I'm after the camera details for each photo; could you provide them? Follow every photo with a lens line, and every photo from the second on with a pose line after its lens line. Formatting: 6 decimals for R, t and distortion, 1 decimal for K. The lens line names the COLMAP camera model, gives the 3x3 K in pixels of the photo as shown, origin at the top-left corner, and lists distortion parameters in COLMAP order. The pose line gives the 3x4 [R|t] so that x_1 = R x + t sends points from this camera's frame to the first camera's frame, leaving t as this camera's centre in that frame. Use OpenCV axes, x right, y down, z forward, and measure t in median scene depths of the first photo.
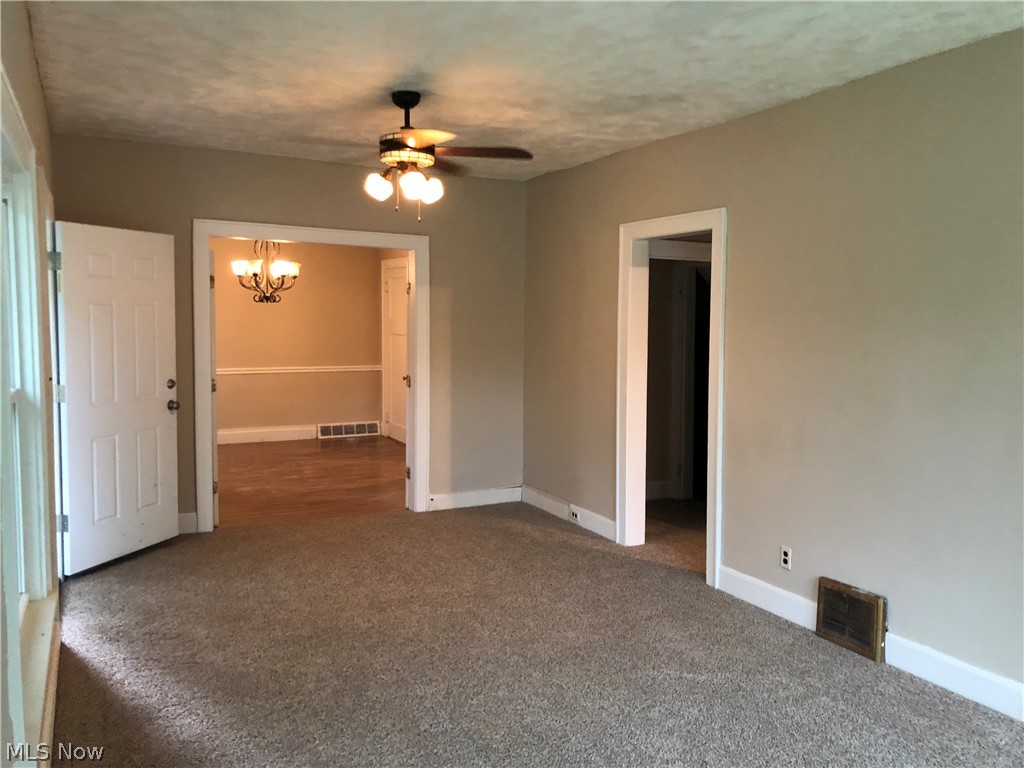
lens RADIAL K [[847.2, 0, 521.7], [0, 847.2, 380.3], [0, 0, 1]] dist [0.016807, -0.006940]
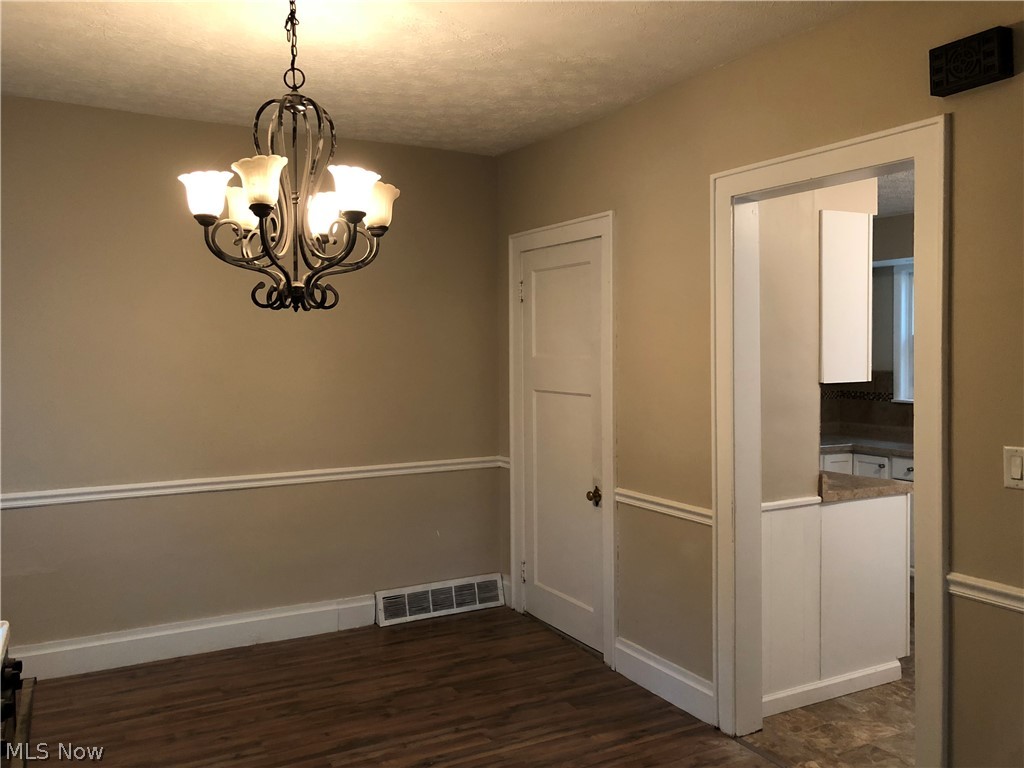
lens RADIAL K [[847.2, 0, 502.3], [0, 847.2, 381.9], [0, 0, 1]] dist [0.016807, -0.006940]
pose [[0.999835, -0.008826, 0.015857, -0.180211], [0.009485, 0.999074, -0.041959, -0.040881], [-0.015472, 0.042102, 0.998993, 0.542979]]
